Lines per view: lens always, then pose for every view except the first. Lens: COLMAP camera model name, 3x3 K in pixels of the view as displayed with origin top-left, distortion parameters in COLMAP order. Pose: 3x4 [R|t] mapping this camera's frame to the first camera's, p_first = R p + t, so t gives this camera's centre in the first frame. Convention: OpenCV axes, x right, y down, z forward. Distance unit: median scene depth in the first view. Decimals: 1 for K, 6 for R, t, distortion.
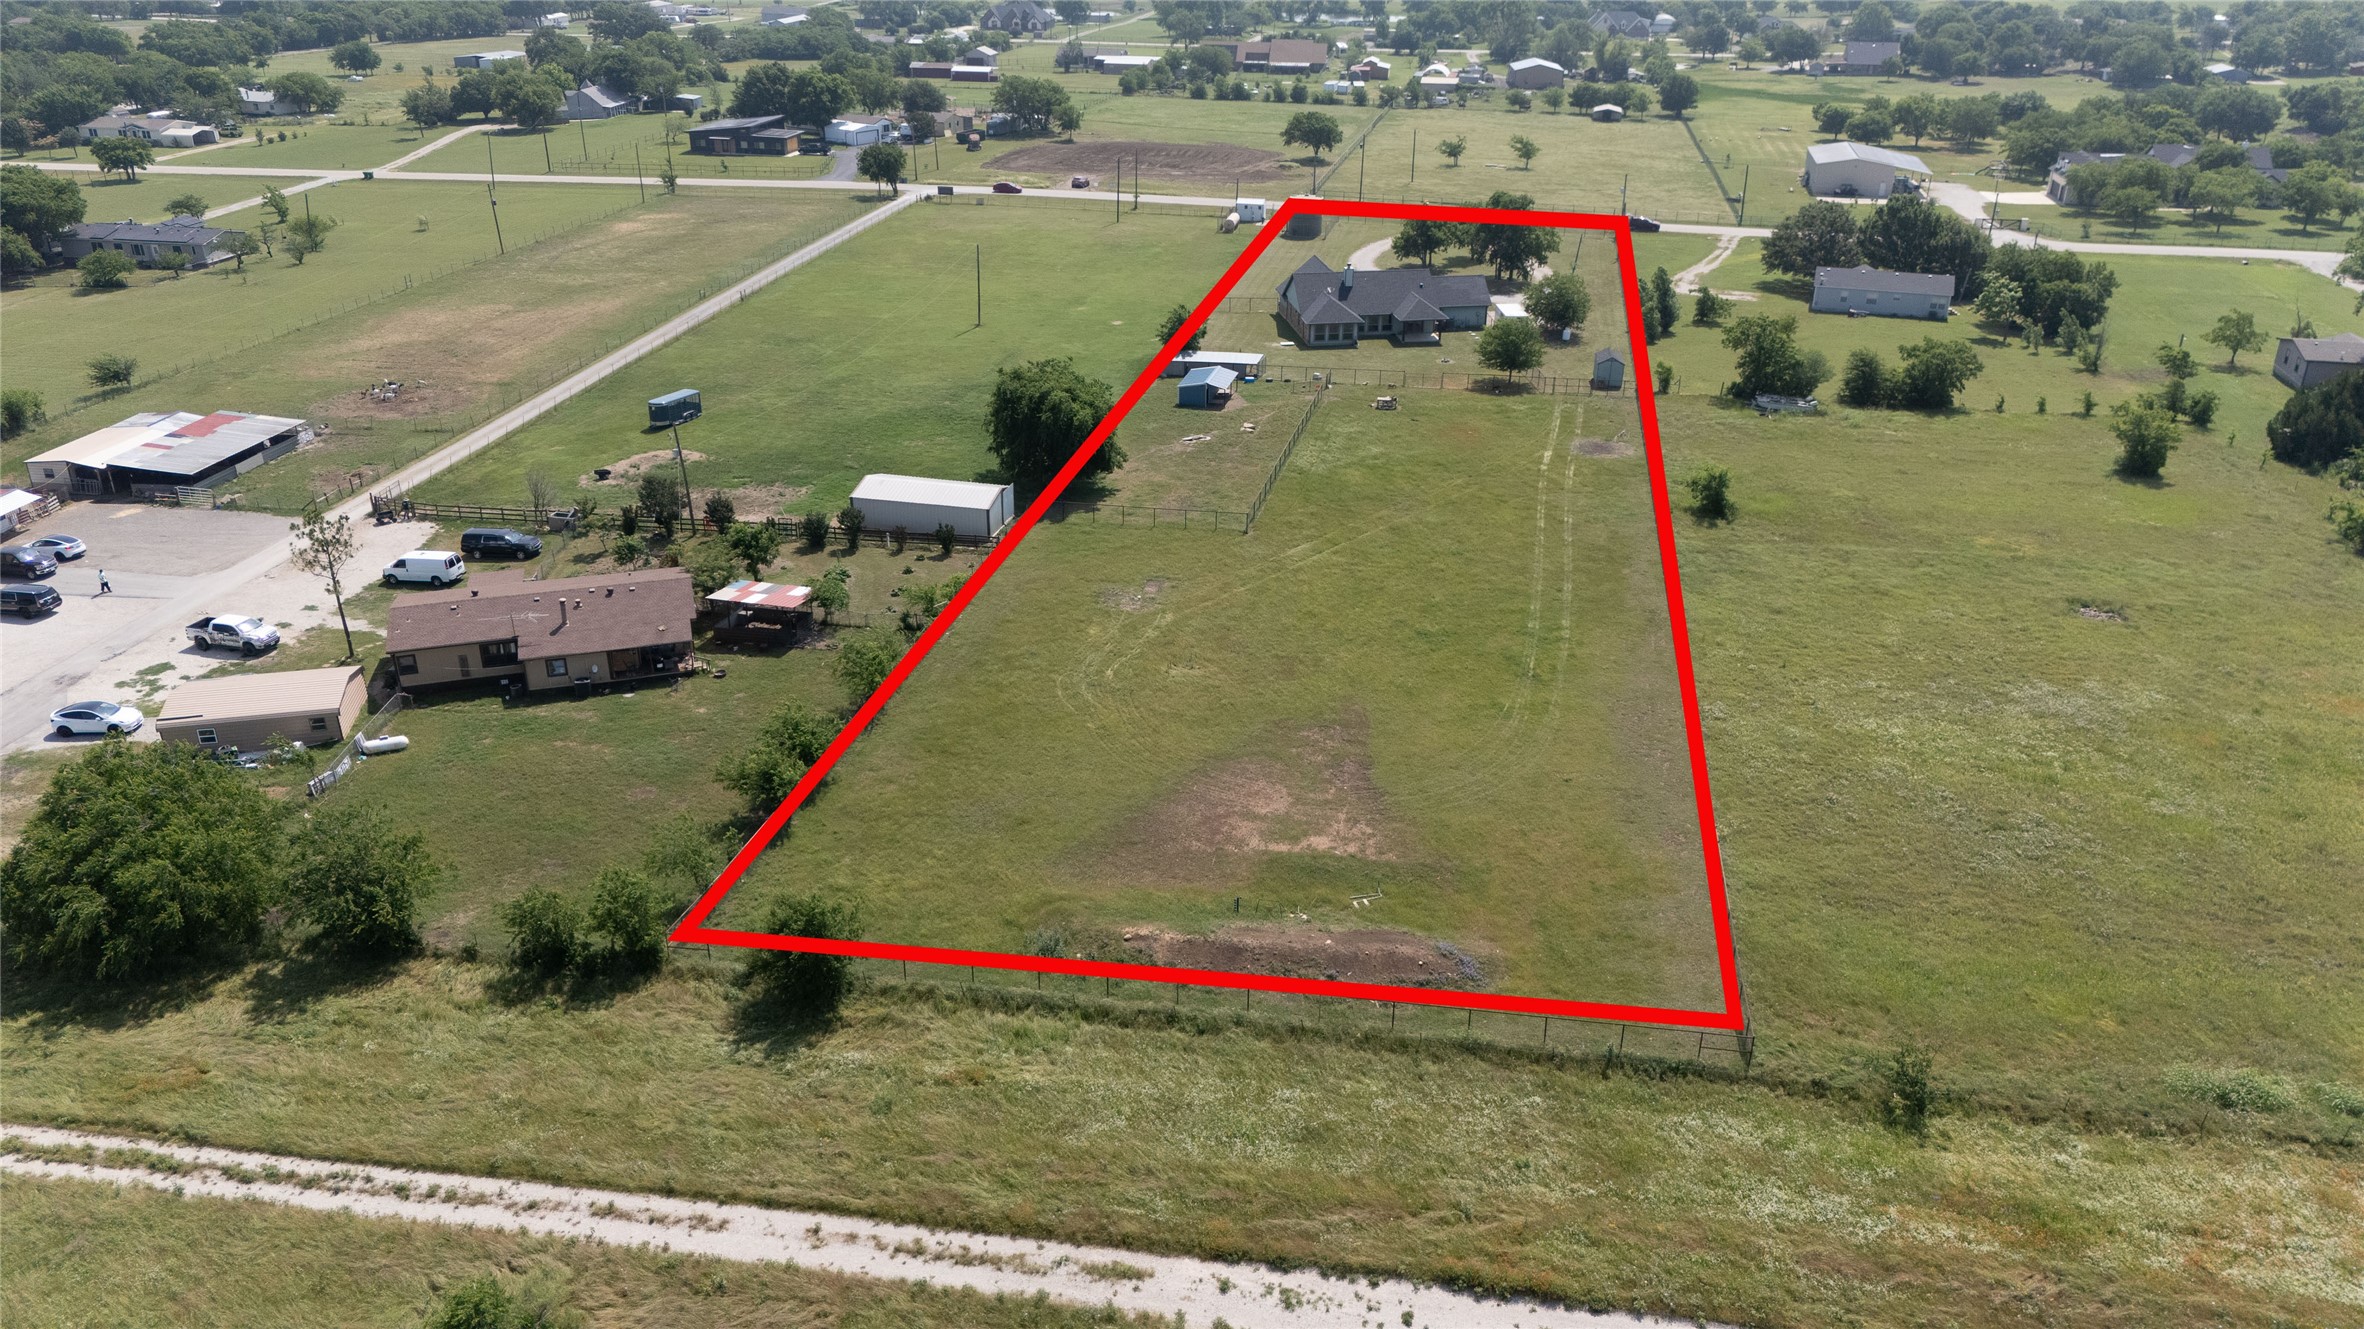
lens RADIAL K [[1714.8, 0, 1182.0], [0, 1714.8, 664.5], [0, 0, 1]] dist [0.060773, -0.049874]
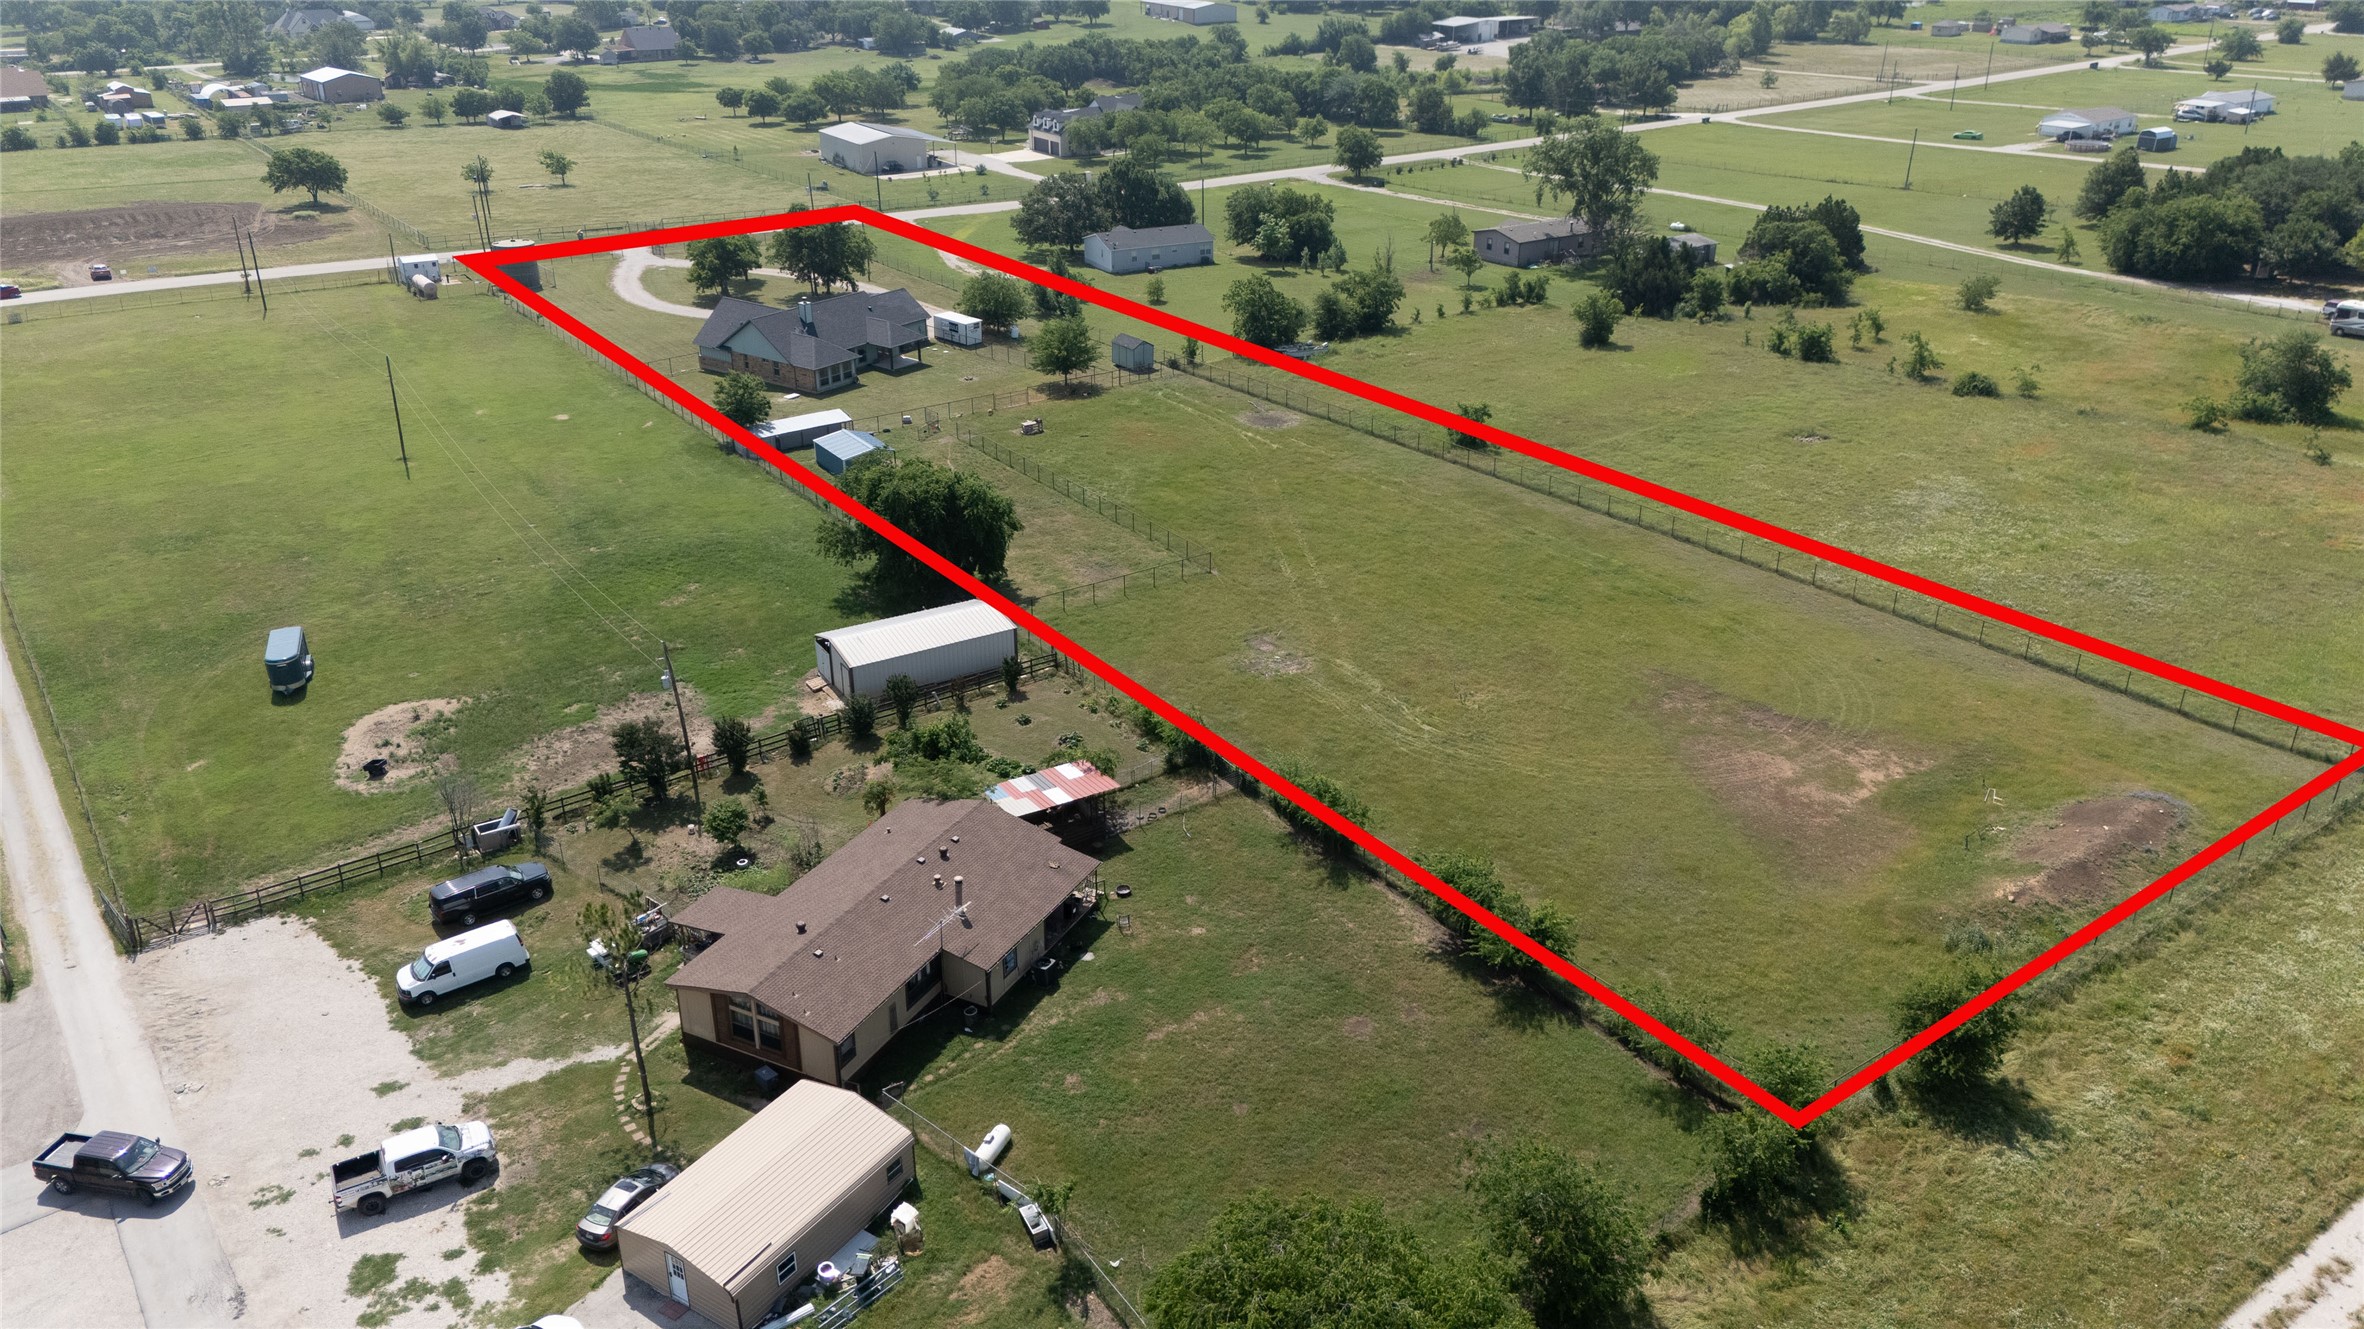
lens RADIAL K [[1714.8, 0, 1182.0], [0, 1714.8, 664.5], [0, 0, 1]] dist [0.060773, -0.049874]
pose [[0.702330, -0.309405, 0.641094, -0.506276], [0.304253, 0.944669, 0.122602, -0.127683], [-0.643555, 0.108948, 0.757606, 0.258022]]
